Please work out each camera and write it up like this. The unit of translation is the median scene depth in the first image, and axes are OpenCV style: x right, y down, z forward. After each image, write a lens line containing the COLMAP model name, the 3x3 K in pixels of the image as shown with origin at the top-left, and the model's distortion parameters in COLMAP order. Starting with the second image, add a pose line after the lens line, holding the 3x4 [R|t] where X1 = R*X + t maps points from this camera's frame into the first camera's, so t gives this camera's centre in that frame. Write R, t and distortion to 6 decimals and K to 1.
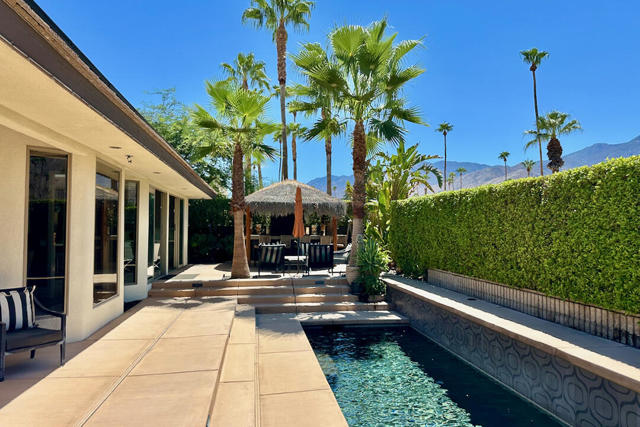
lens RADIAL K [[451.4, 0, 324.5], [0, 451.4, 211.3], [0, 0, 1]] dist [0.113114, -0.163959]
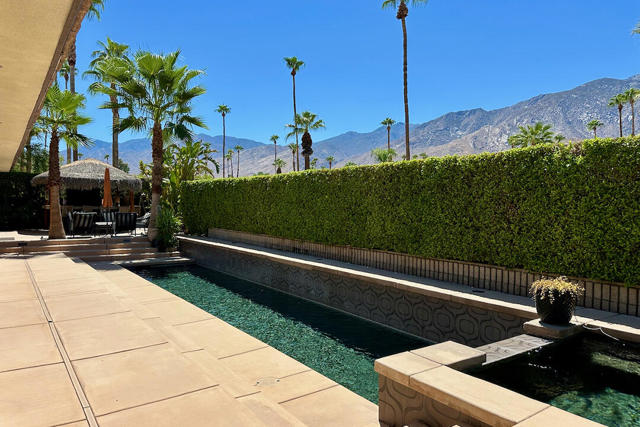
lens RADIAL K [[451.4, 0, 324.5], [0, 451.4, 211.3], [0, 0, 1]] dist [0.113114, -0.163959]
pose [[0.888696, 0.000812, 0.458497, -0.104337], [-0.028477, 0.998166, 0.053429, -0.017933], [-0.457612, -0.060539, 0.887088, -0.441285]]
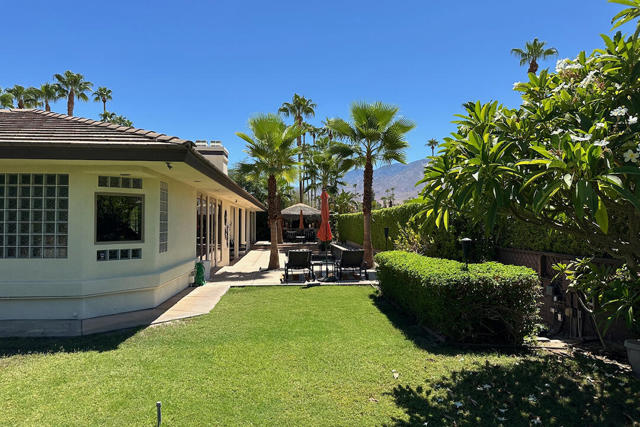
lens RADIAL K [[451.4, 0, 324.5], [0, 451.4, 211.3], [0, 0, 1]] dist [0.113114, -0.163959]
pose [[0.997943, -0.003465, -0.064014, 0.239599], [0.004547, 0.999849, 0.016765, -0.086065], [0.063946, -0.017021, 0.997808, -1.568364]]
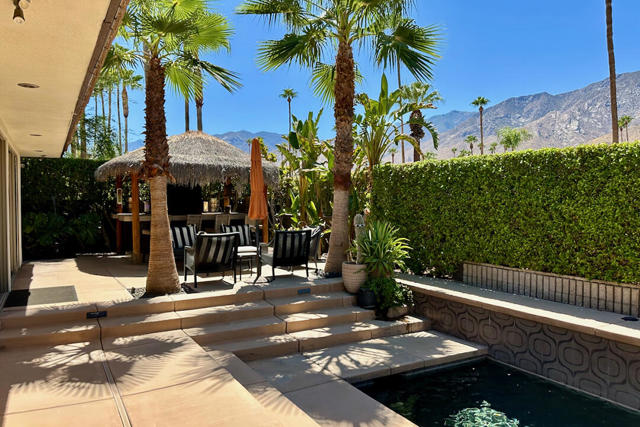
lens RADIAL K [[466.4, 0, 283.3], [0, 466.4, 196.6], [0, 0, 1]] dist [0.235773, -0.339238]
pose [[0.947673, 0.005324, 0.319197, -0.221959], [-0.014156, 0.999578, 0.025356, 0.008931], [-0.318927, -0.028548, 0.947349, 0.364582]]
